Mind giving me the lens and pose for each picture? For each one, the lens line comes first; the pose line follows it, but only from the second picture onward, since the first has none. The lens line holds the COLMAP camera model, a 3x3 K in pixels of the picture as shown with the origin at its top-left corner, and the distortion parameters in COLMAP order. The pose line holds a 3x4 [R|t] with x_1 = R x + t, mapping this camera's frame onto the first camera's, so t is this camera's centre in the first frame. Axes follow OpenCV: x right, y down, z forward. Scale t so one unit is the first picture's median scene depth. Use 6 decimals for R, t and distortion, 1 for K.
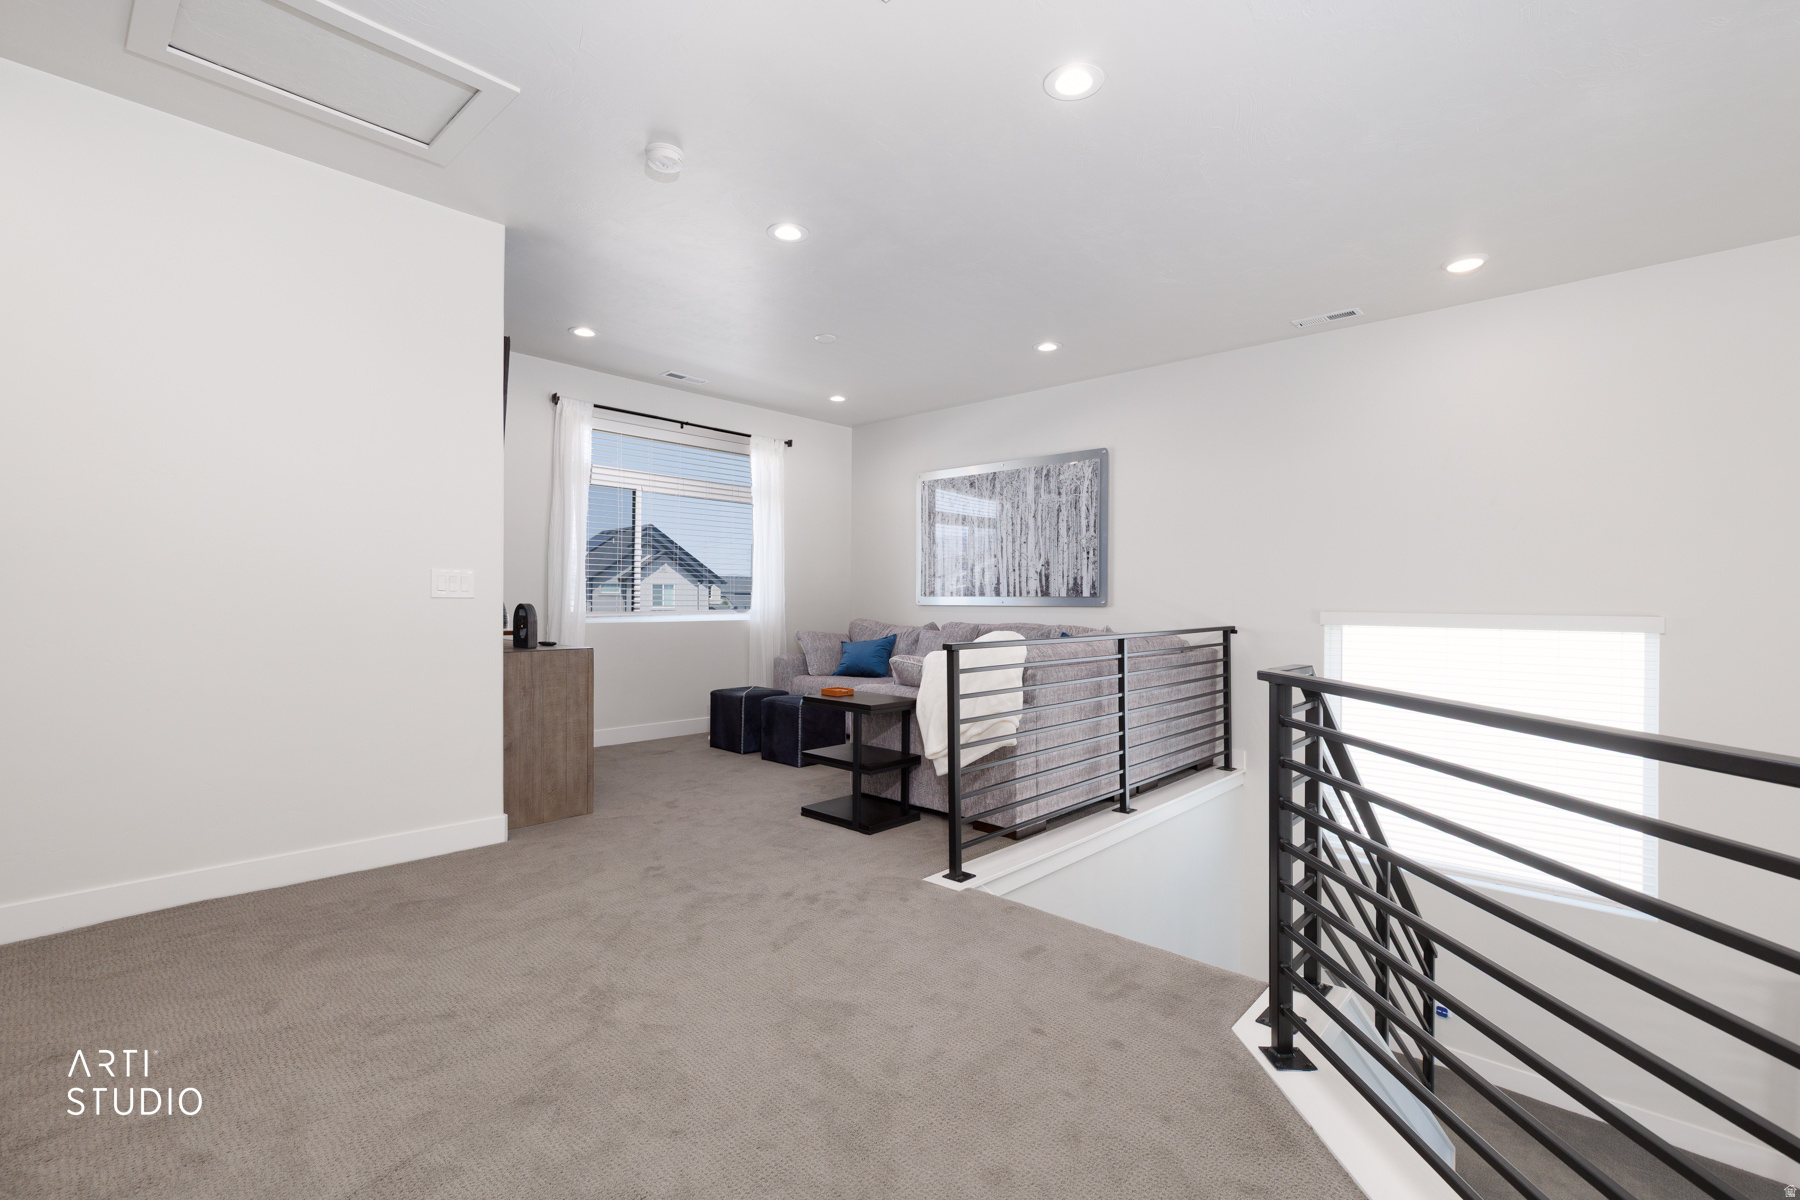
lens RADIAL K [[809.5, 0, 910.1], [0, 809.5, 595.6], [0, 0, 1]] dist [-0.000996, -0.000183]
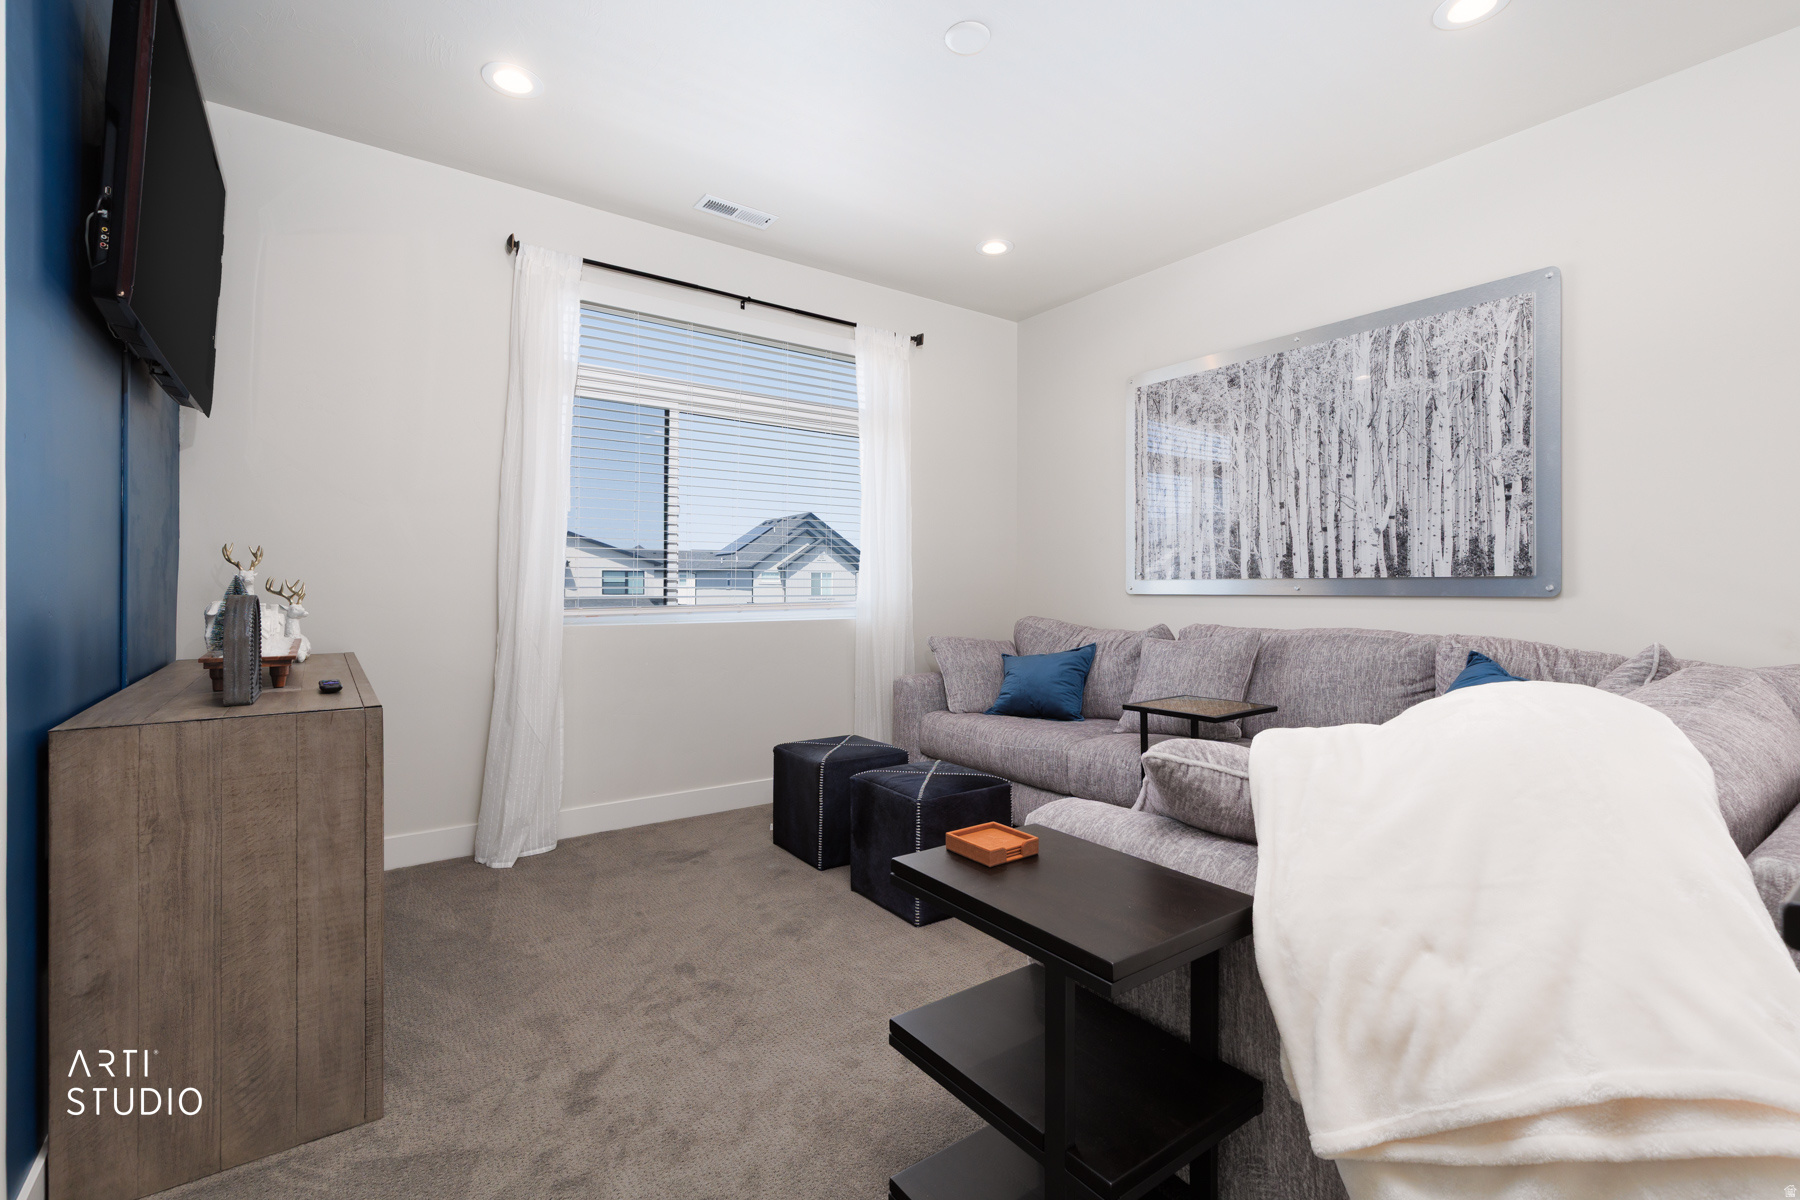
lens RADIAL K [[809.5, 0, 908.9], [0, 809.5, 585.8], [0, 0, 1]] dist [-0.000996, -0.000183]
pose [[0.980592, -0.003593, -0.196027, -0.037775], [0.004165, 0.999988, 0.002508, 0.003885], [0.196016, -0.003276, 0.980595, 0.427808]]
